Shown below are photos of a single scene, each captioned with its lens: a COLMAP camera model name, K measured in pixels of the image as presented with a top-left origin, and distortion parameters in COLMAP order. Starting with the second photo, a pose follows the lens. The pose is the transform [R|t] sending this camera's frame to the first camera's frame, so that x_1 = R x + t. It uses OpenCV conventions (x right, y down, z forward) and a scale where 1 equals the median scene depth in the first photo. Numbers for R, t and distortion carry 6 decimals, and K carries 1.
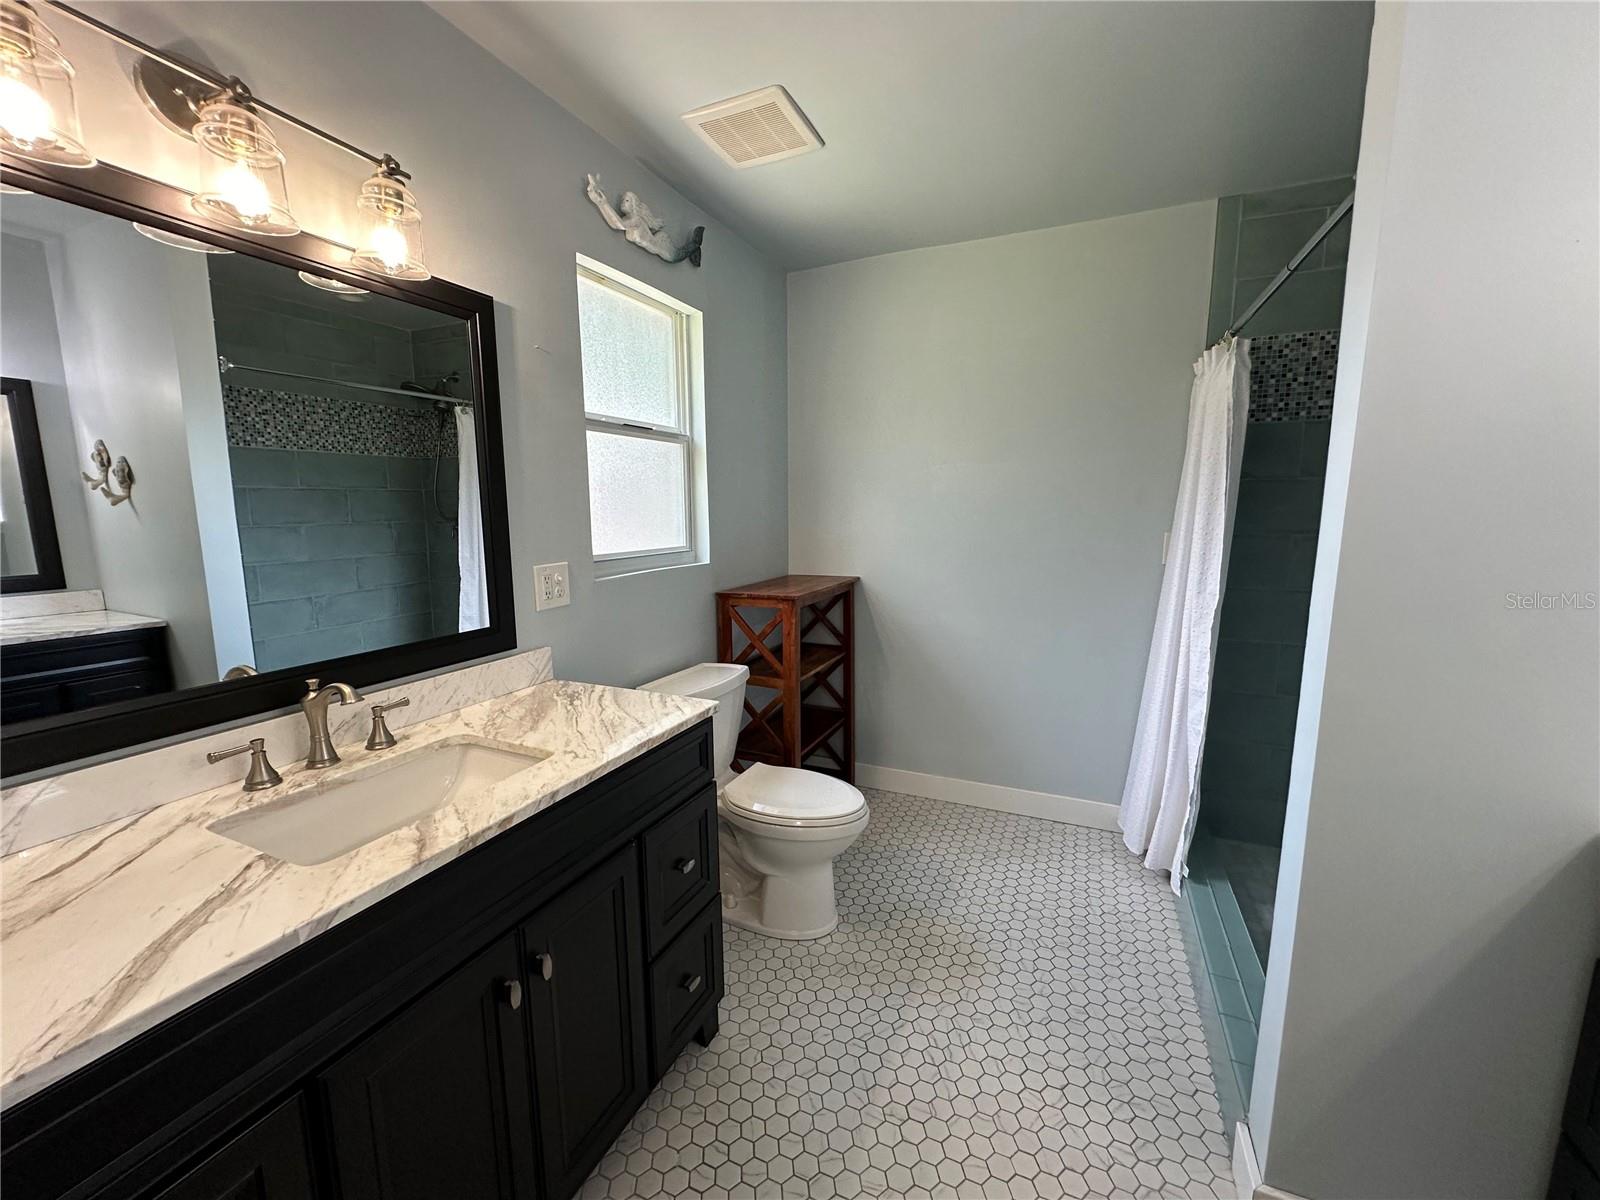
lens RADIAL K [[637.3, 0, 800.5], [0, 637.3, 602.9], [0, 0, 1]] dist [0.000333, -0.000108]
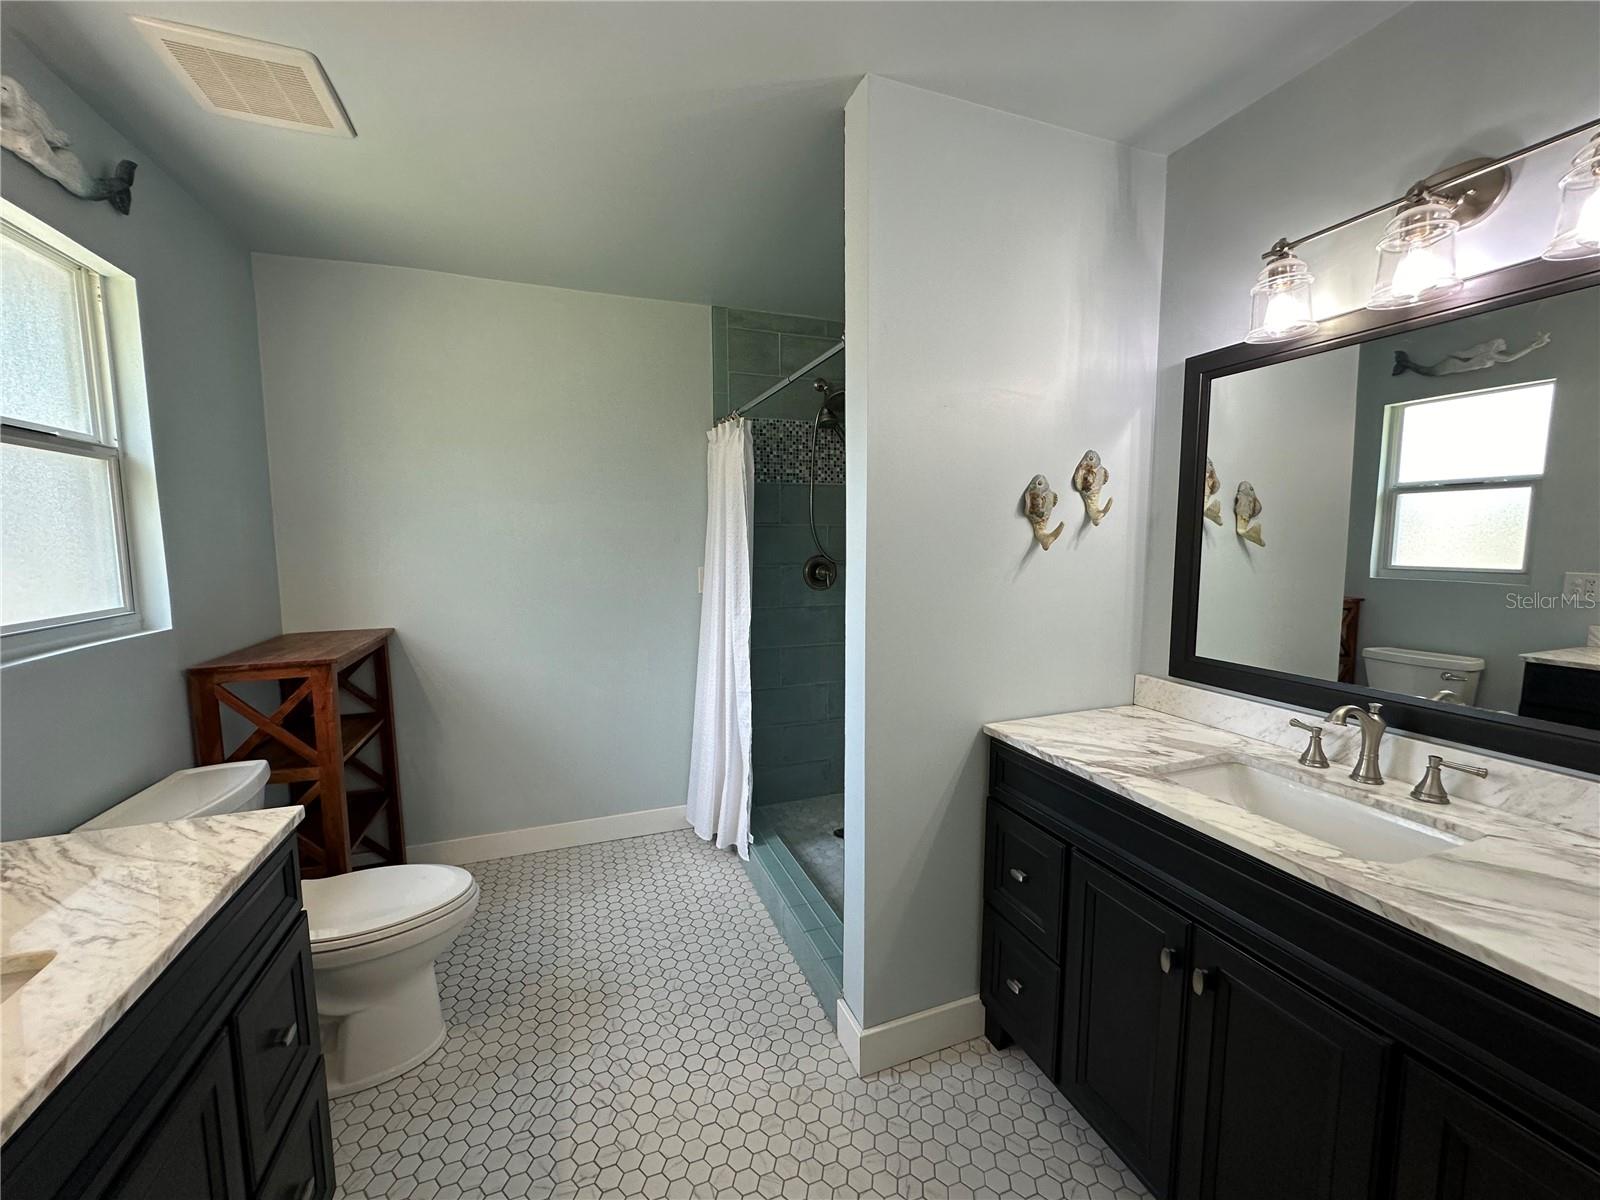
lens RADIAL K [[637.3, 0, 797.7], [0, 637.3, 603.9], [0, 0, 1]] dist [0.000333, -0.000108]
pose [[0.716848, -0.069810, 0.693726, -0.160547], [0.104191, 0.994528, -0.007583, -0.014598], [-0.689401, 0.077716, 0.720199, 0.009327]]
